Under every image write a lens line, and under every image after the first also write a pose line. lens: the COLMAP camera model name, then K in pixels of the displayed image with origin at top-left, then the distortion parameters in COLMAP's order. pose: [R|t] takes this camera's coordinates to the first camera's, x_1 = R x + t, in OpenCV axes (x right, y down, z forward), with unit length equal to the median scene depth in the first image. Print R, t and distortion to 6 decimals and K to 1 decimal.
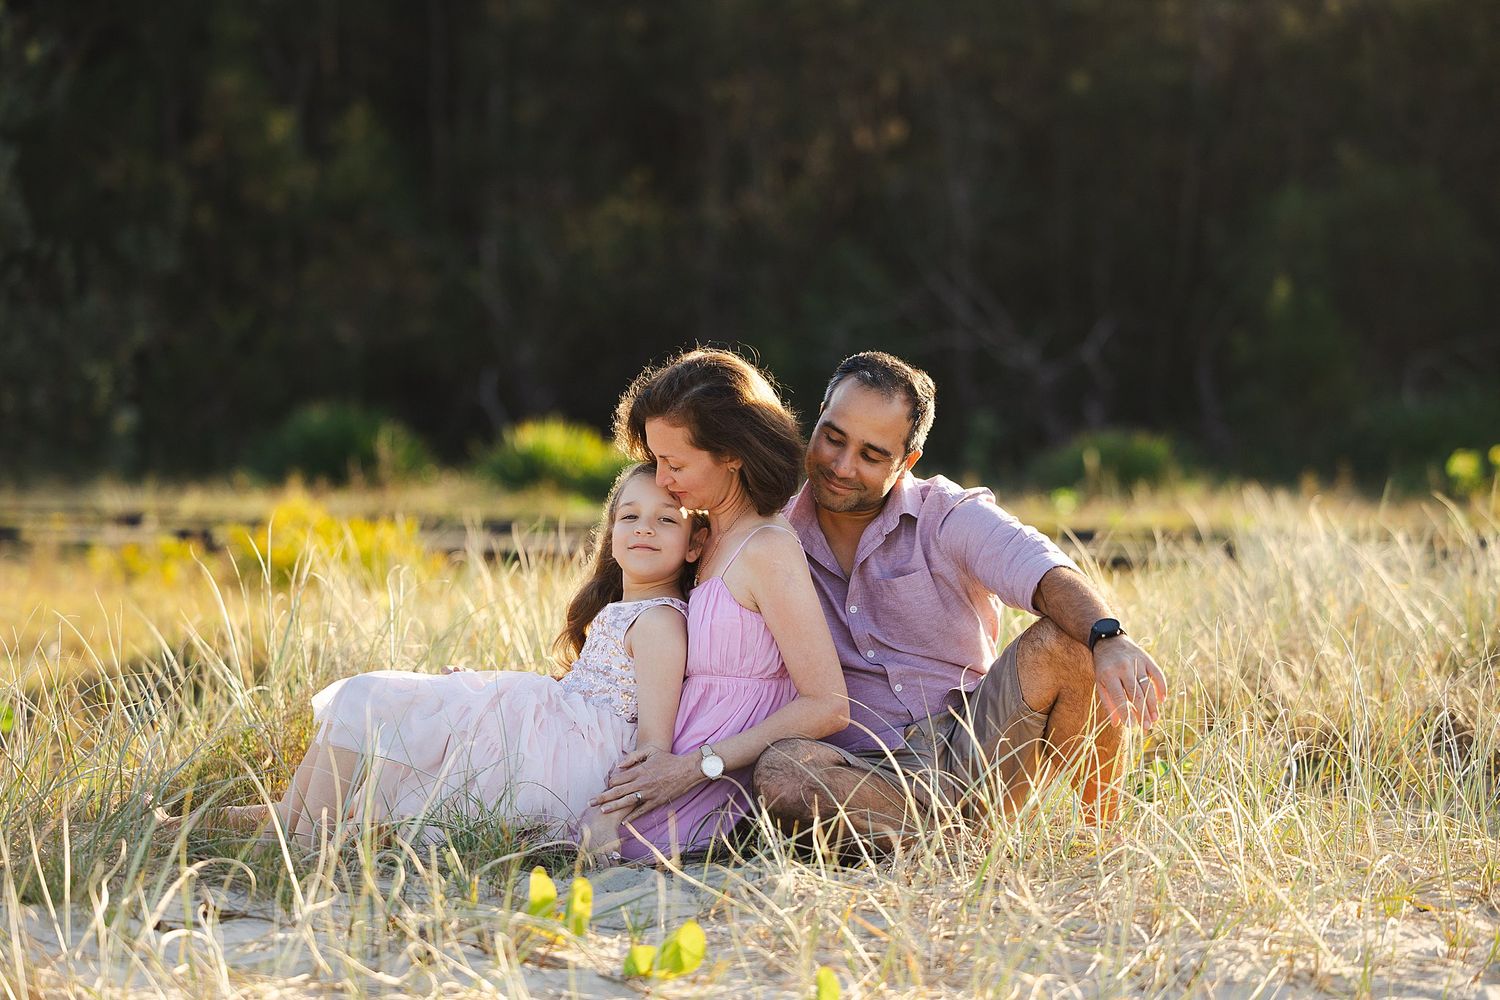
lens RADIAL K [[5061.2, 0, 750.0], [0, 5061.2, 500.0], [0, 0, 1]] dist [-0.018262, -1.828463]
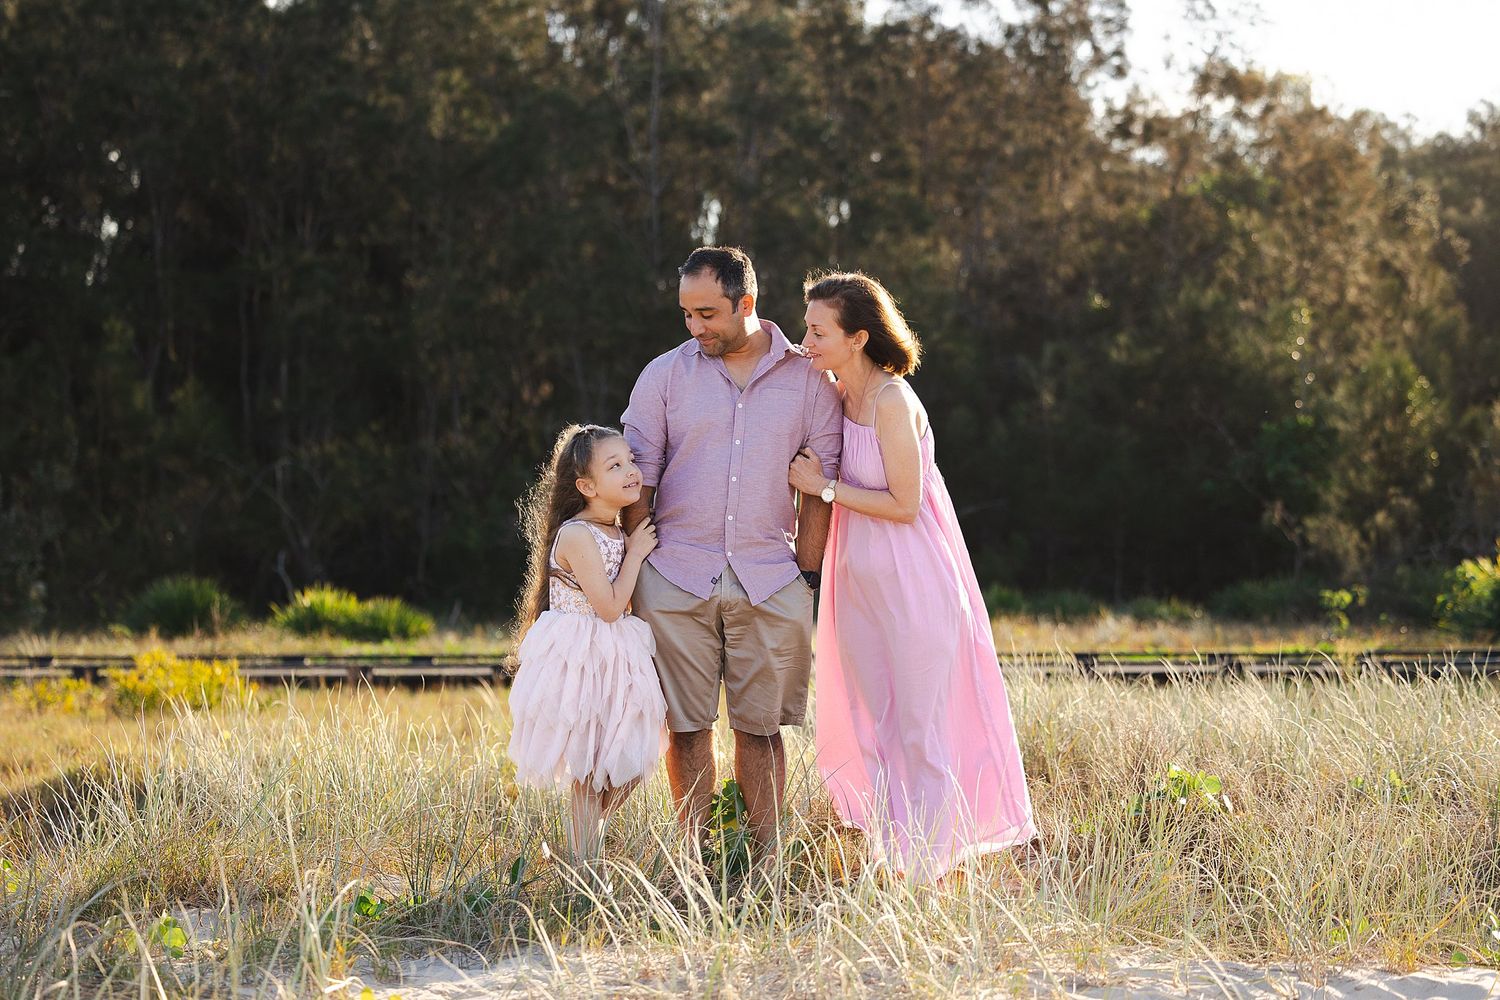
lens RADIAL K [[3163.0, 0, 750.0], [0, 3163.0, 500.0], [0, 0, 1]] dist [-0.064884, -0.226628]
pose [[0.994967, -0.012536, 0.099420, -0.014386], [0.016217, 0.999209, -0.036307, -0.011289], [-0.098886, 0.037736, 0.994383, 0.119630]]
